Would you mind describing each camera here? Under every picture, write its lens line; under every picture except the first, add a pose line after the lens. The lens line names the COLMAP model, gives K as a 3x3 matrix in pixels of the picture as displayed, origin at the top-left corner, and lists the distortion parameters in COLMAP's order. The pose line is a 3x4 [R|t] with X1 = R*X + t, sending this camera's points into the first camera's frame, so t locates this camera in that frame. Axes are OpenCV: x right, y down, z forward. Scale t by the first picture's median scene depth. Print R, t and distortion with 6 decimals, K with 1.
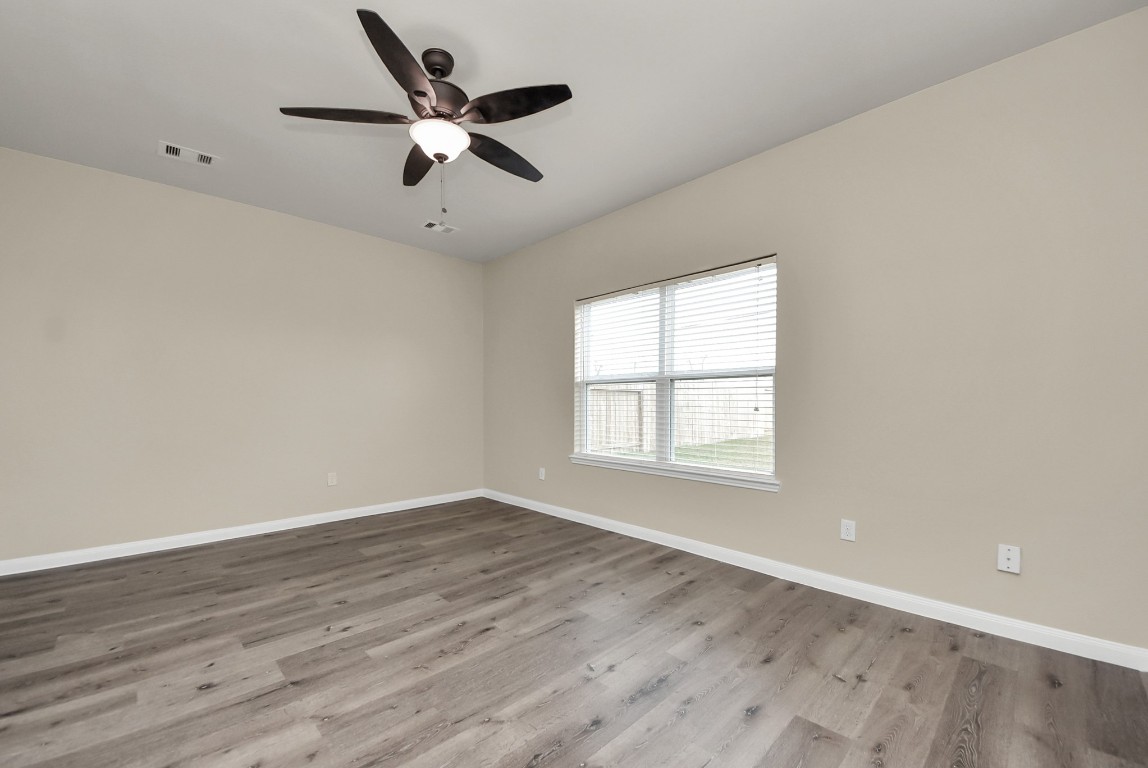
lens RADIAL K [[434.4, 0, 581.2], [0, 434.4, 410.1], [0, 0, 1]] dist [0.045808, -0.011565]
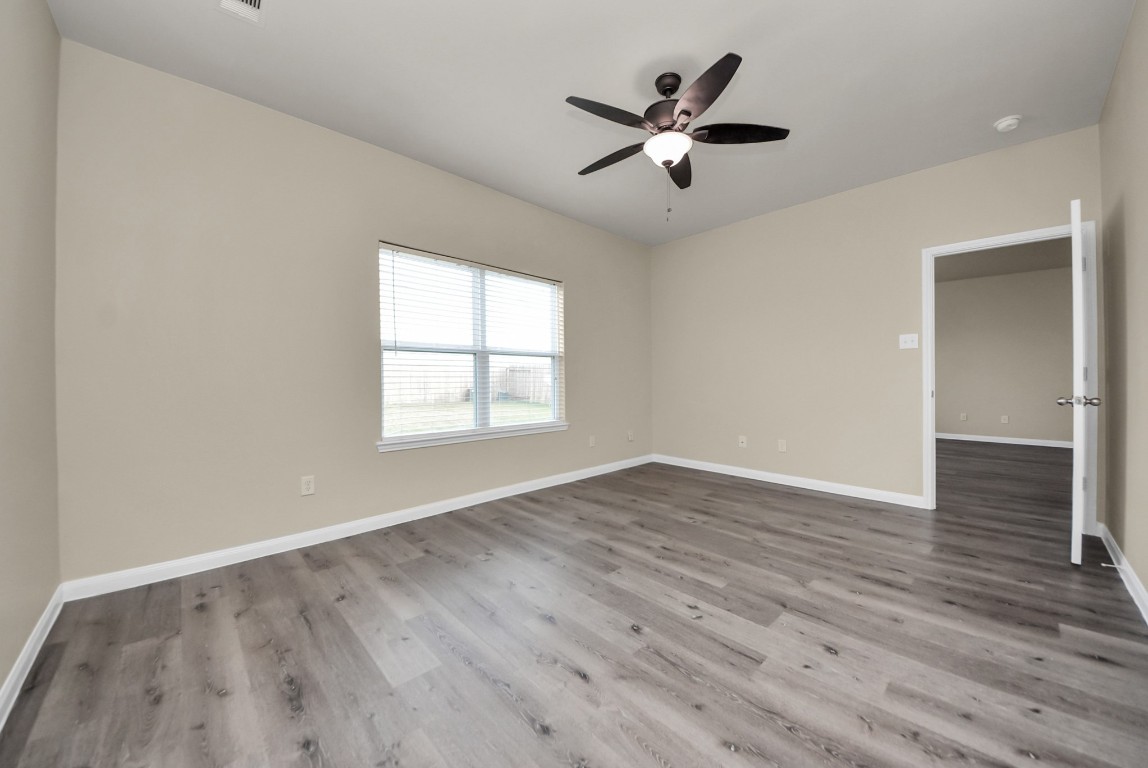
lens RADIAL K [[409.4, 0, 580.2], [0, 409.4, 381.0], [0, 0, 1]] dist [0.039163, -0.016862]
pose [[0.029243, 0.004606, 0.999562, -1.252953], [0.030343, 0.999524, -0.005493, 0.021083], [-0.999112, 0.030490, 0.029089, 1.072350]]
